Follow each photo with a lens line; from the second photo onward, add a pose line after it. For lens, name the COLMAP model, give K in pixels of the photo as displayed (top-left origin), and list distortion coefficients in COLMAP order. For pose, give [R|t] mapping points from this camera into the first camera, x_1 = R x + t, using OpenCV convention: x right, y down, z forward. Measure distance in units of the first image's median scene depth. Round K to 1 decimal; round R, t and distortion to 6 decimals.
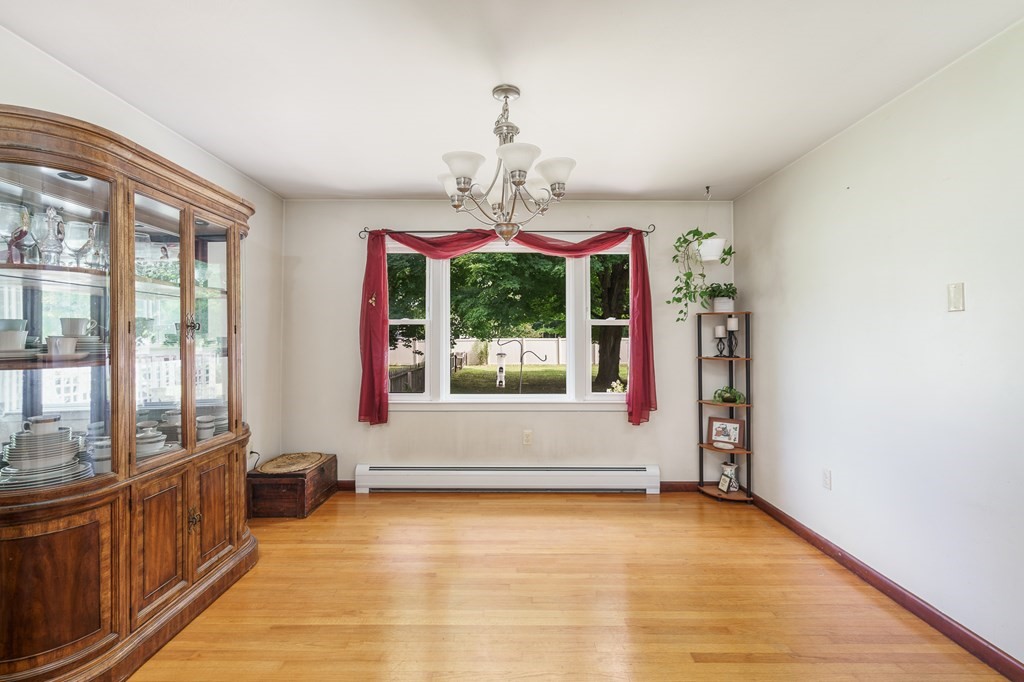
lens RADIAL K [[473.4, 0, 512.0], [0, 473.4, 326.9], [0, 0, 1]] dist [-0.000355, 0.000503]
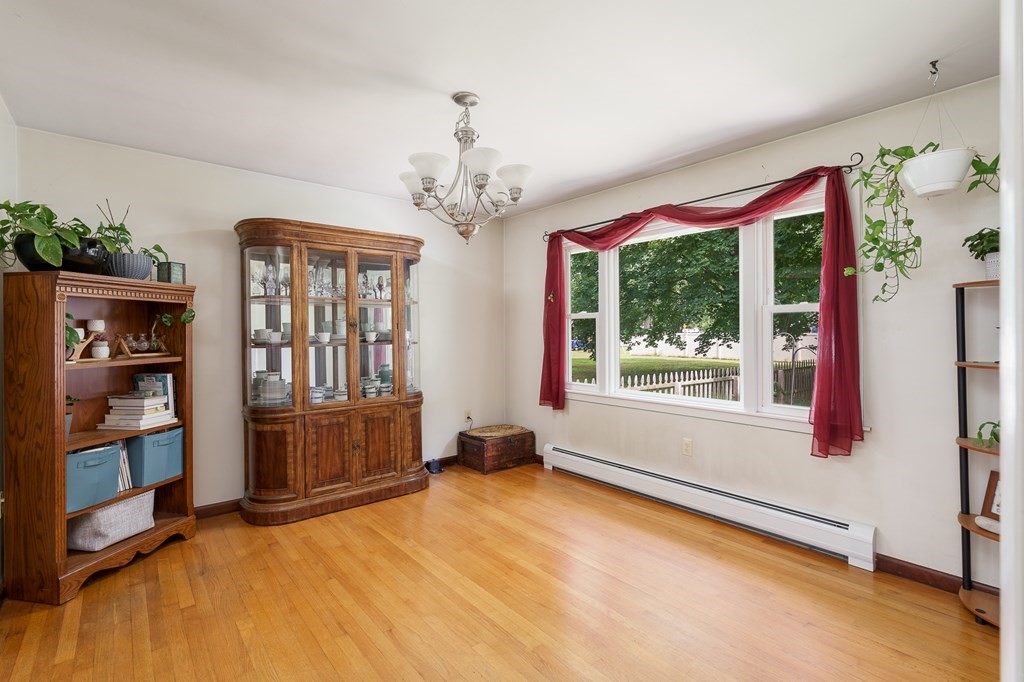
lens RADIAL K [[473.7, 0, 509.9], [0, 473.7, 330.8], [0, 0, 1]] dist [-0.002092, 0.000304]
pose [[0.638489, -0.004992, -0.769615, 0.565789], [0.022995, 0.999656, 0.012593, 0.007482], [0.769287, -0.025738, 0.638384, 0.252336]]
